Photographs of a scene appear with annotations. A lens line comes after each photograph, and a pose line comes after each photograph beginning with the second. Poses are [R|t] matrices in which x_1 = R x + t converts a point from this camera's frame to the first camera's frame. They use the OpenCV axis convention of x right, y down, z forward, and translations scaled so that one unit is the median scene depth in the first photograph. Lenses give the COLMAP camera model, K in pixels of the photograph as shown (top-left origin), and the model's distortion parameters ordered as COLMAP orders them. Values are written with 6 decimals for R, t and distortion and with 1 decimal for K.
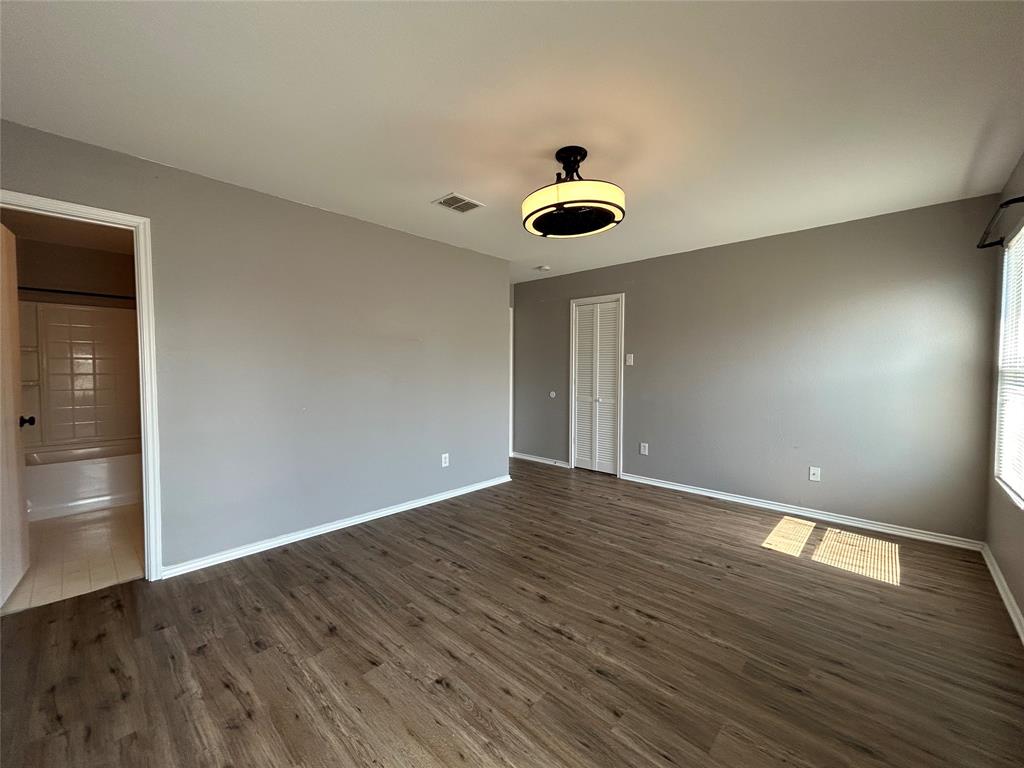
lens RADIAL K [[413.5, 0, 513.7], [0, 413.5, 383.7], [0, 0, 1]] dist [-0.002492, 0.001596]
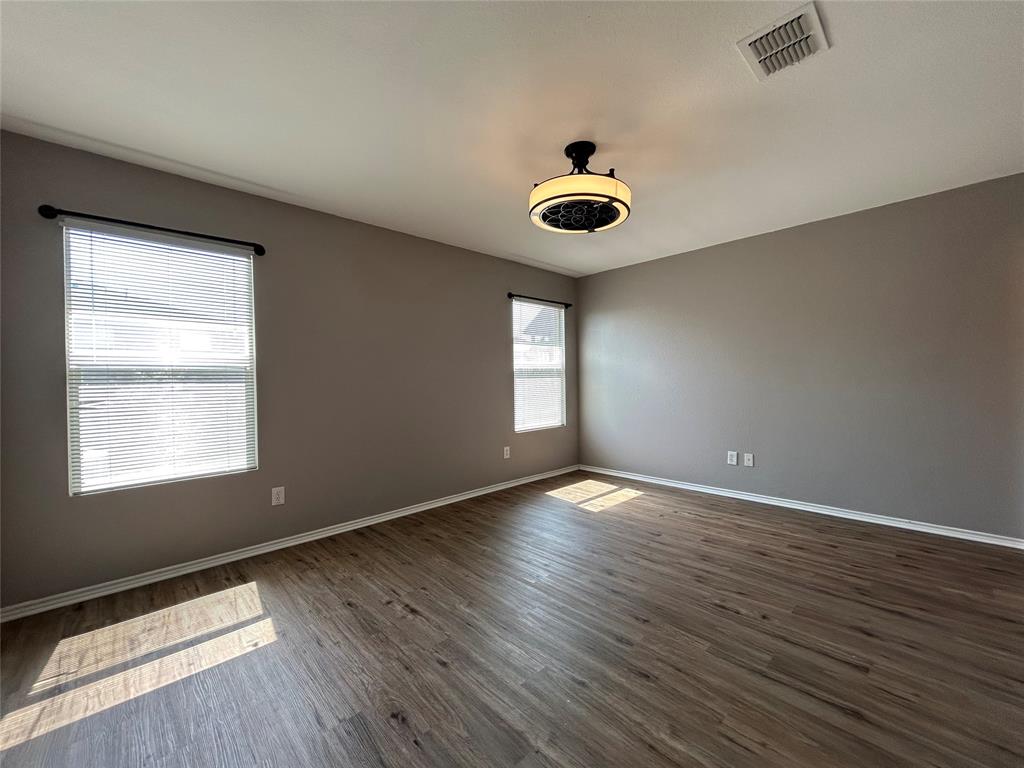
lens RADIAL K [[413.5, 0, 515.4], [0, 413.5, 378.4], [0, 0, 1]] dist [-0.002492, 0.001596]
pose [[-0.998610, 0.012916, 0.051092, 0.233213], [0.014711, 0.999282, 0.034917, -0.029347], [-0.050605, 0.035620, -0.998083, 1.892483]]
